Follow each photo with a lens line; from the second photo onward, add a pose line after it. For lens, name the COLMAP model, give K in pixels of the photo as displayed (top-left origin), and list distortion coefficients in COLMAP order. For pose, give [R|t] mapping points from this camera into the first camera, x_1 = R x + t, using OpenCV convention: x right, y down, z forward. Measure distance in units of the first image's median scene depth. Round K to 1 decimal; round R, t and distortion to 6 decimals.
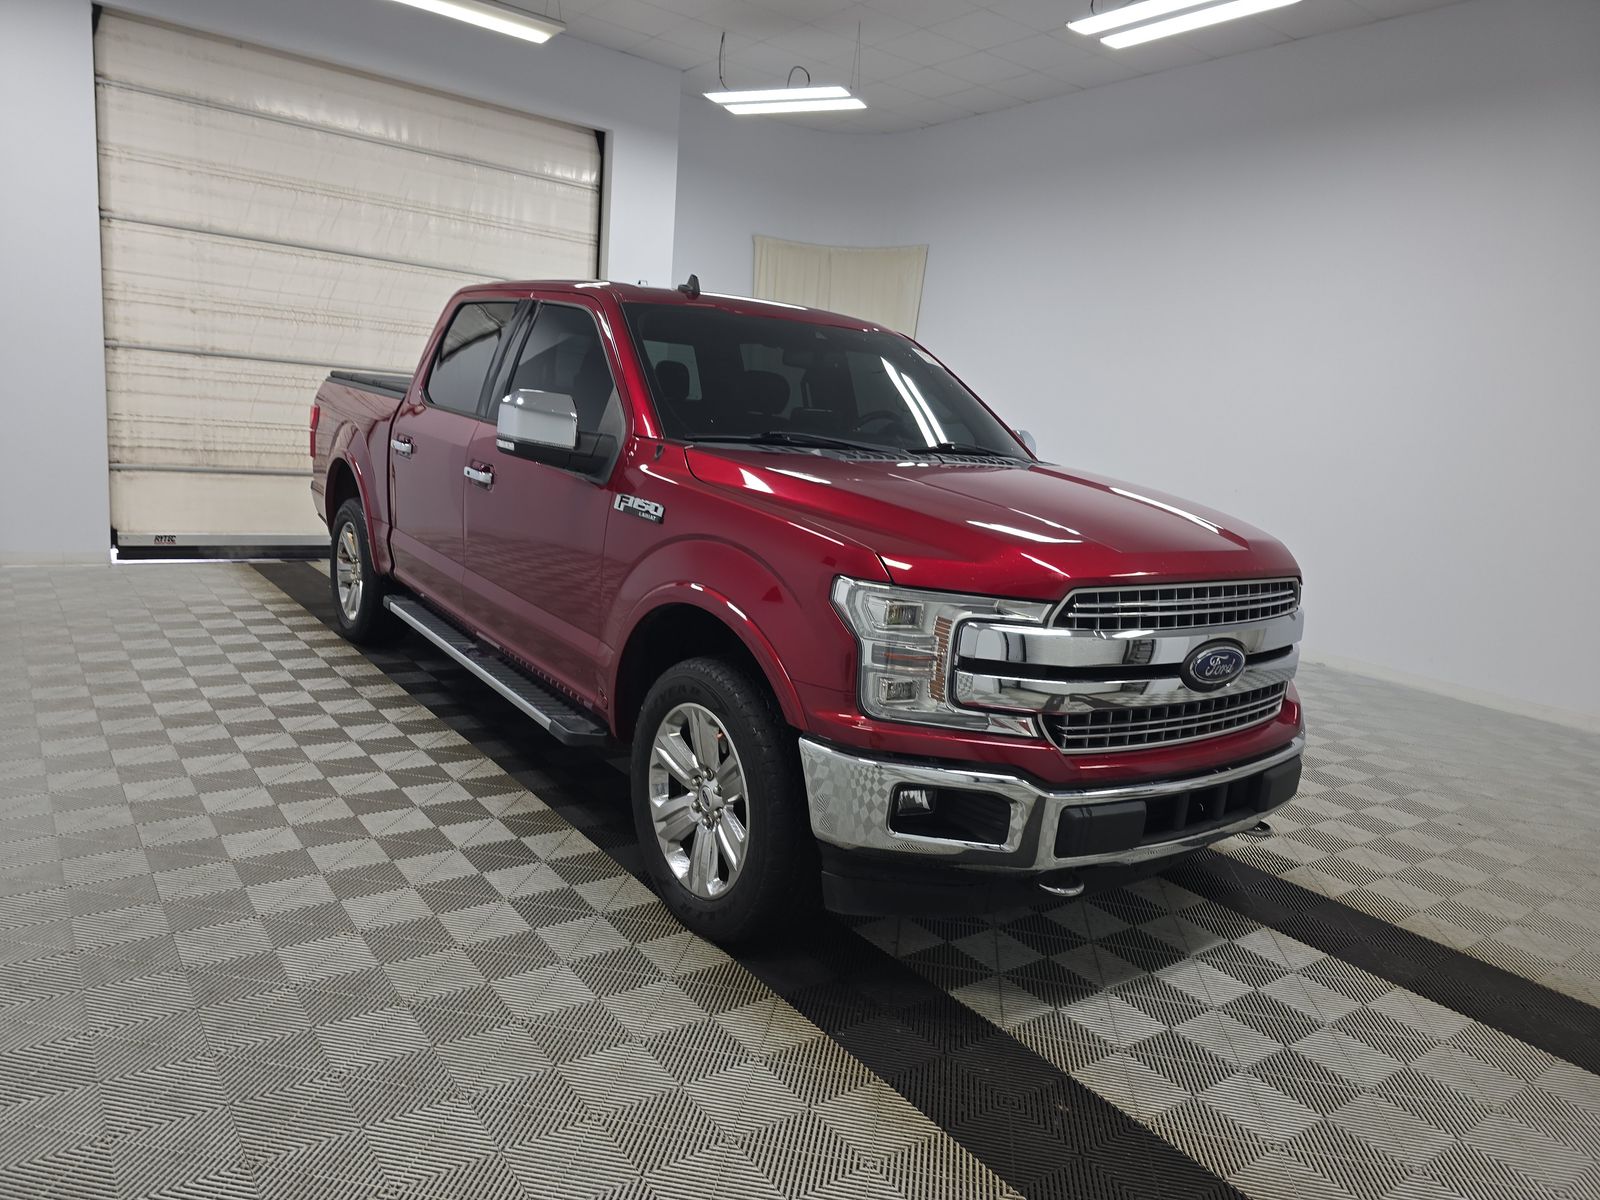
lens RADIAL K [[1082.2, 0, 807.0], [0, 1082.2, 601.4], [0, 0, 1]] dist [0.054657, -0.029882]
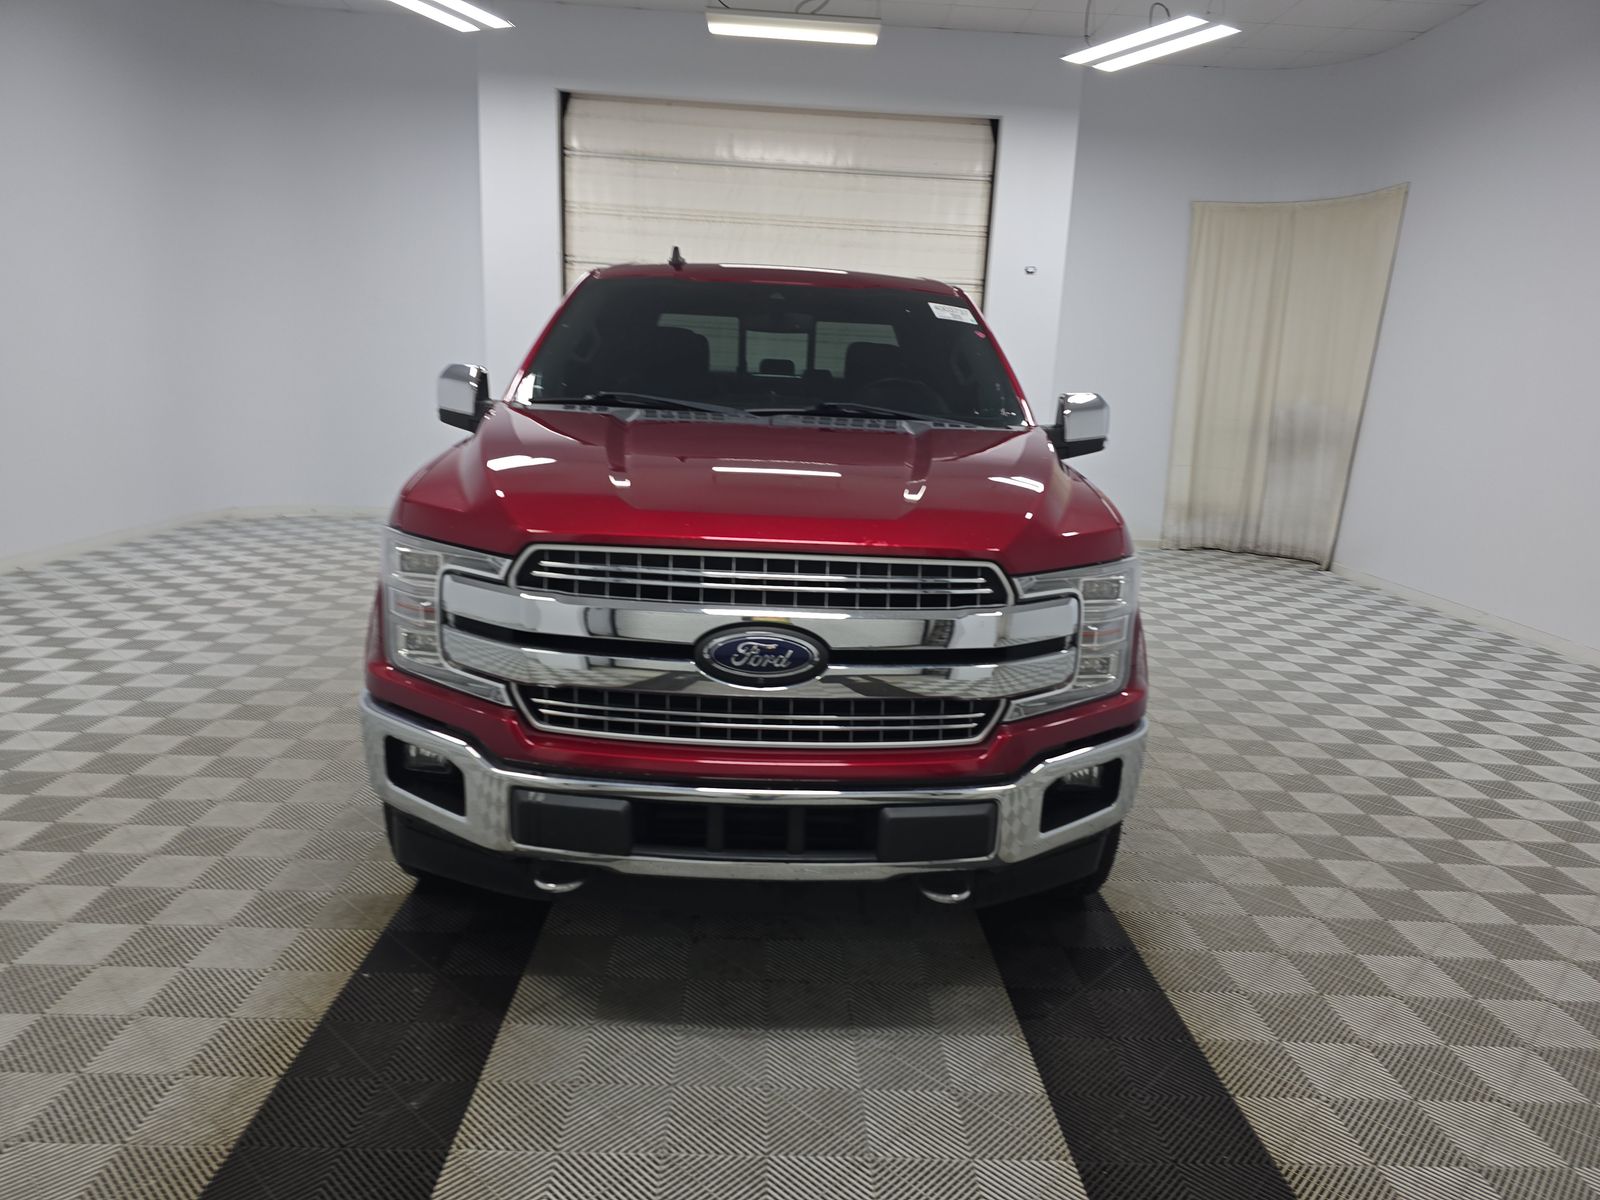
lens RADIAL K [[1082.2, 0, 806.2], [0, 1082.2, 596.7], [0, 0, 1]] dist [0.054657, -0.029882]
pose [[0.833809, 0.063036, -0.548442, 0.293123], [-0.070387, 0.997491, 0.007637, 0.003201], [0.547548, 0.032235, 0.836153, 0.123420]]
